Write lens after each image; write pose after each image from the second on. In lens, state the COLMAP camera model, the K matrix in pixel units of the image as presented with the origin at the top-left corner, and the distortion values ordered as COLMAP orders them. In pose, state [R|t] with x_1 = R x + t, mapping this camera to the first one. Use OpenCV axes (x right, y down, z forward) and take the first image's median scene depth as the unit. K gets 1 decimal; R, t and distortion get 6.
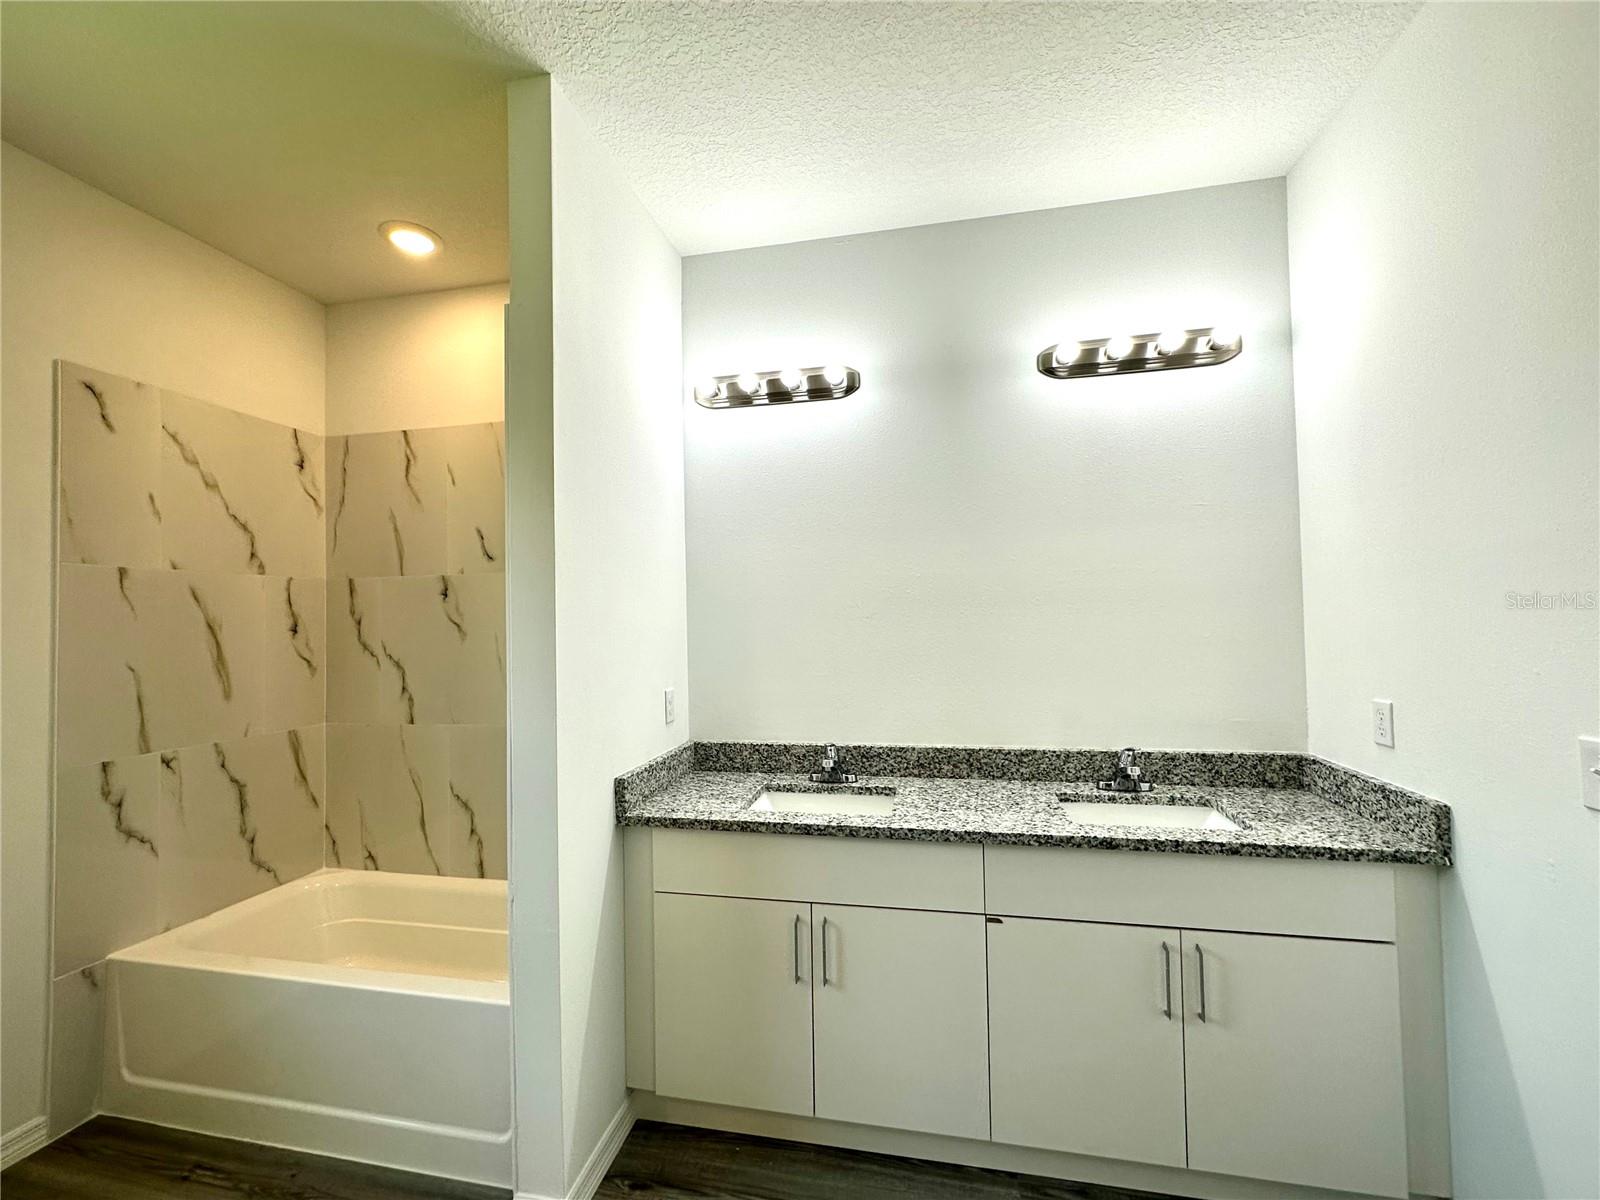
lens RADIAL K [[658.0, 0, 800.0], [0, 658.0, 600.0], [0, 0, 1]] dist [-0.003813, 0.000341]
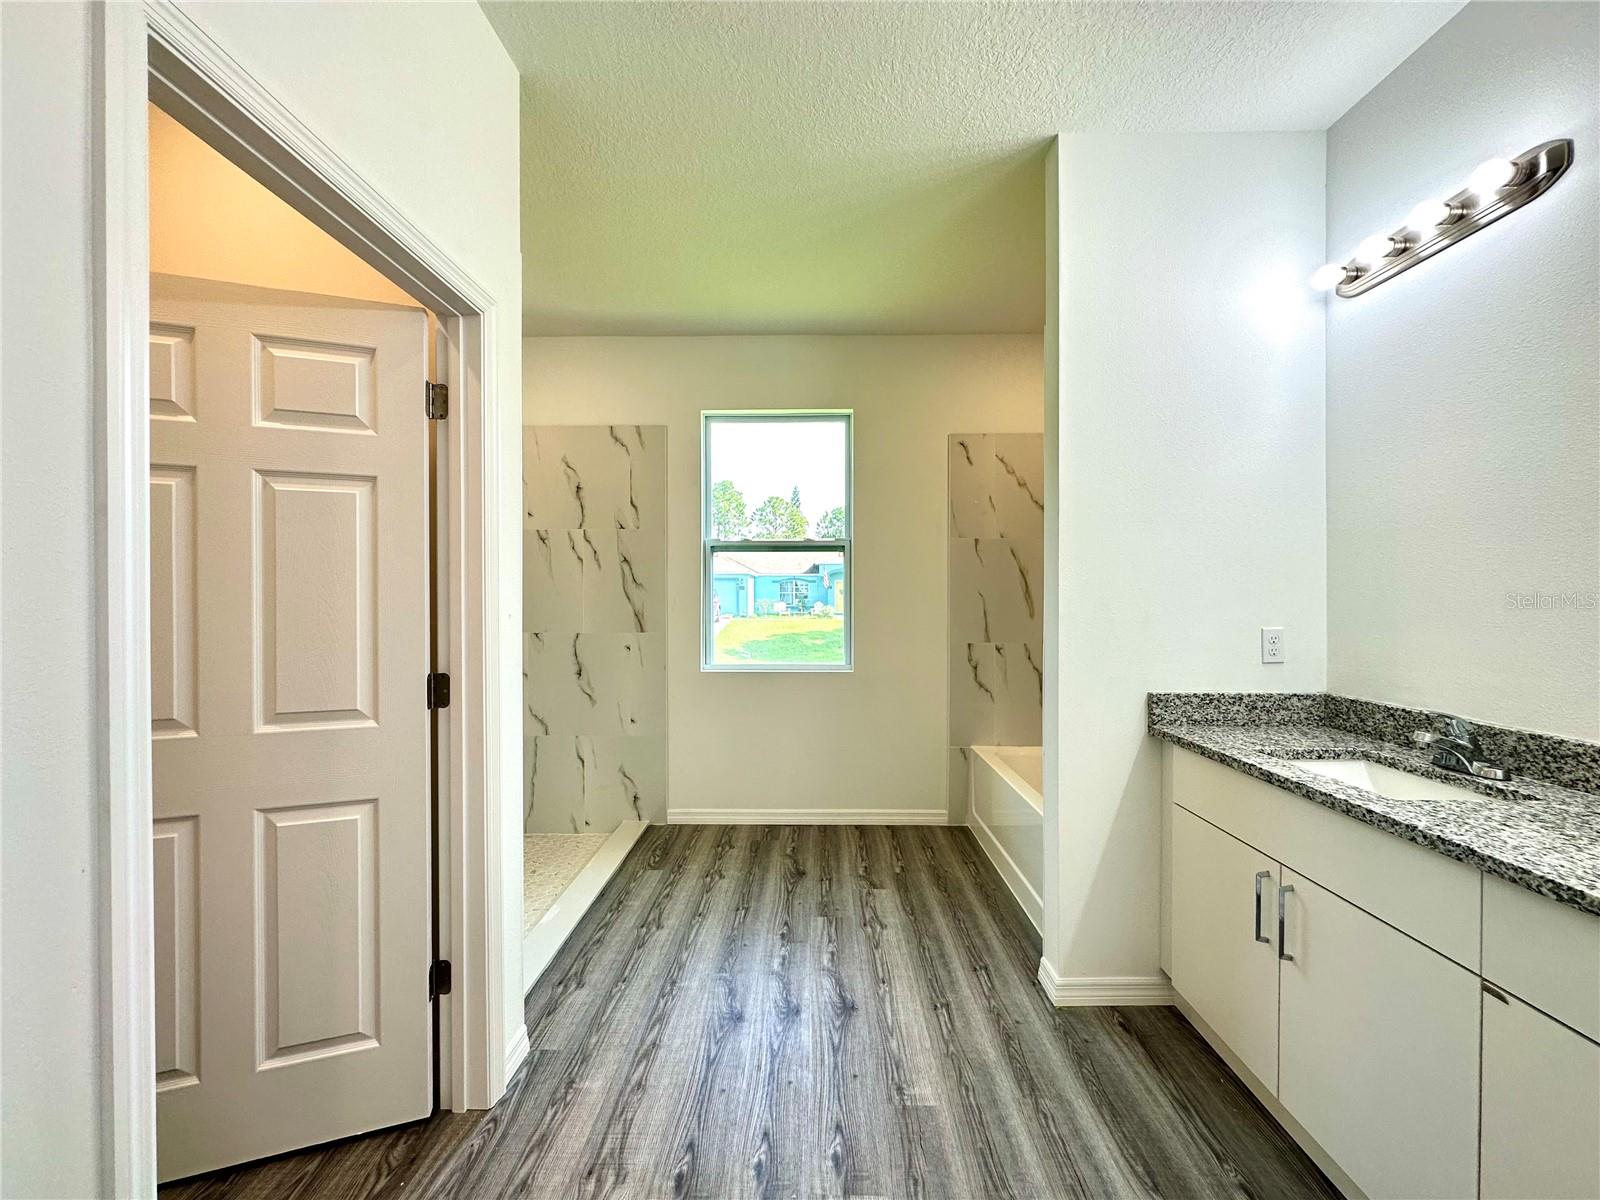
lens RADIAL K [[638.7, 0, 801.4], [0, 638.7, 601.1], [0, 0, 1]] dist [-0.001721, 0.000655]
pose [[0.181691, 0.024690, -0.983046, 0.588988], [0.024688, 0.999255, 0.029661, 0.055169], [0.983046, -0.029658, 0.180946, 0.181061]]
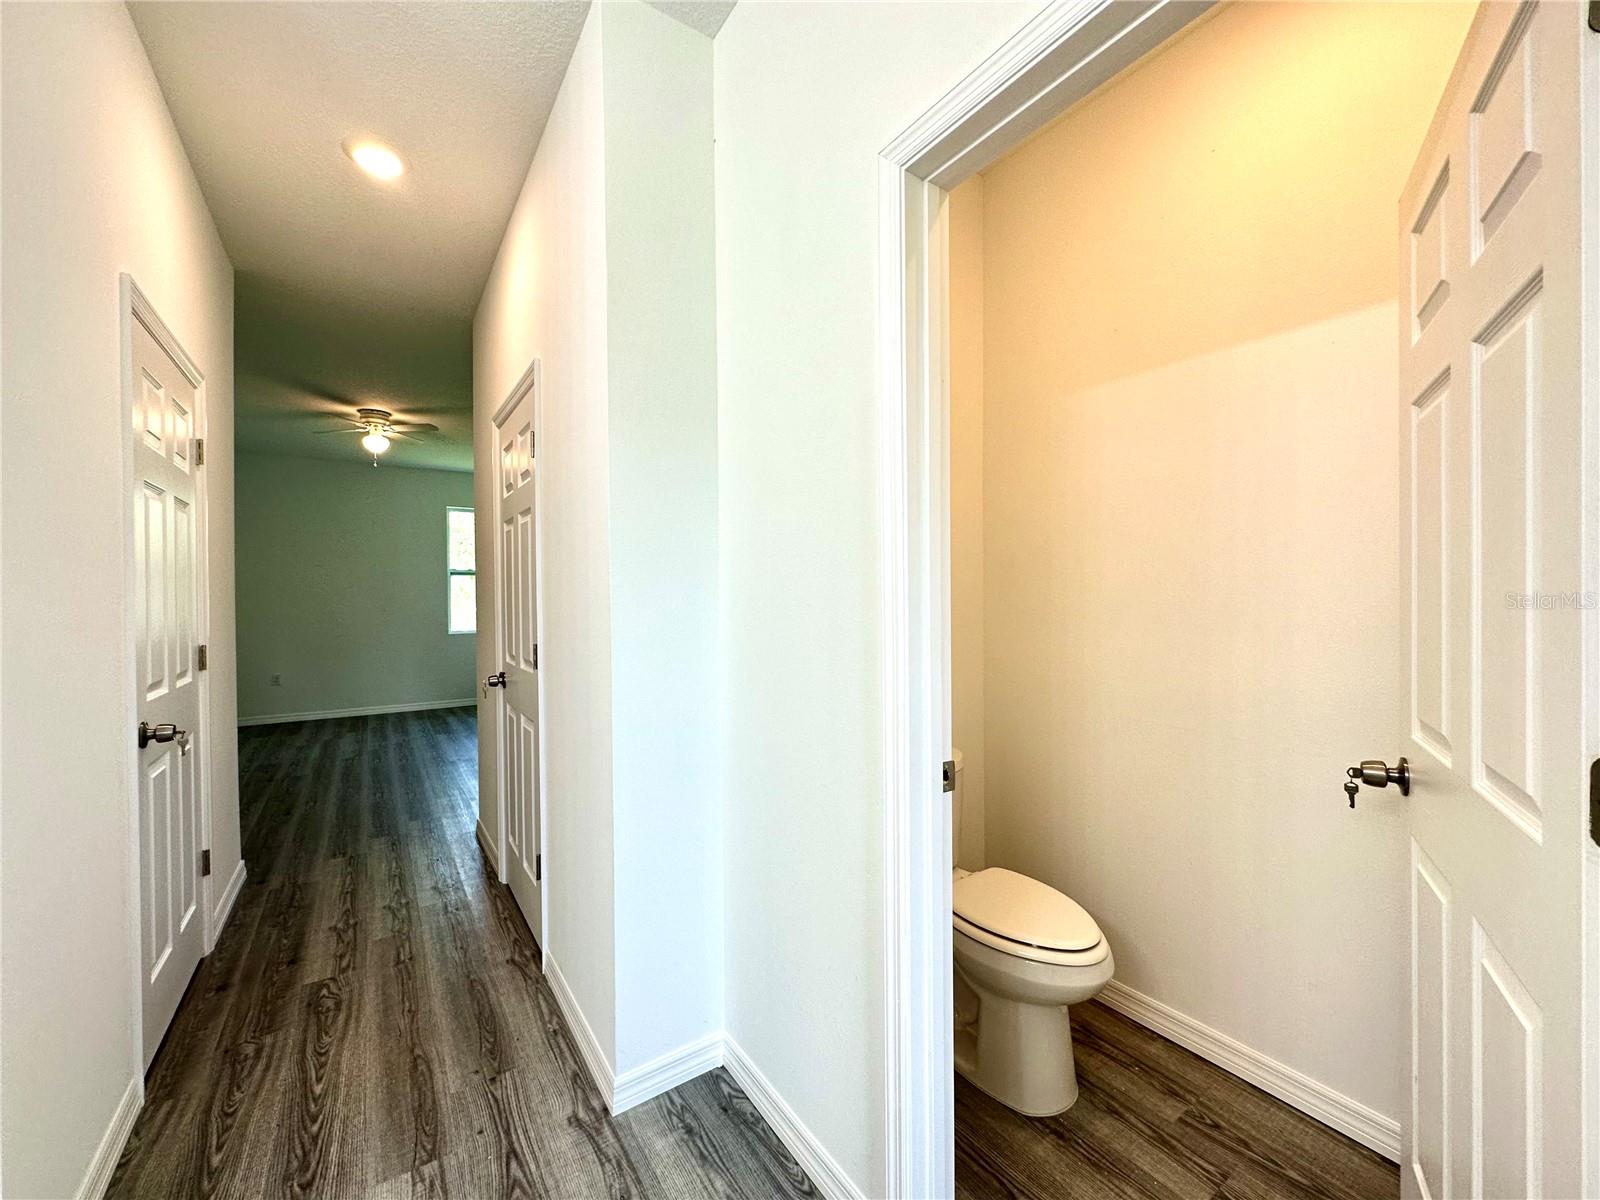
lens RADIAL K [[638.7, 0, 801.4], [0, 638.7, 601.1], [0, 0, 1]] dist [-0.001721, 0.000655]
pose [[-0.717781, 0.021270, 0.695944, -0.392673], [0.005296, 0.999671, -0.025091, 0.077823], [-0.696249, -0.014324, -0.717657, 0.374589]]
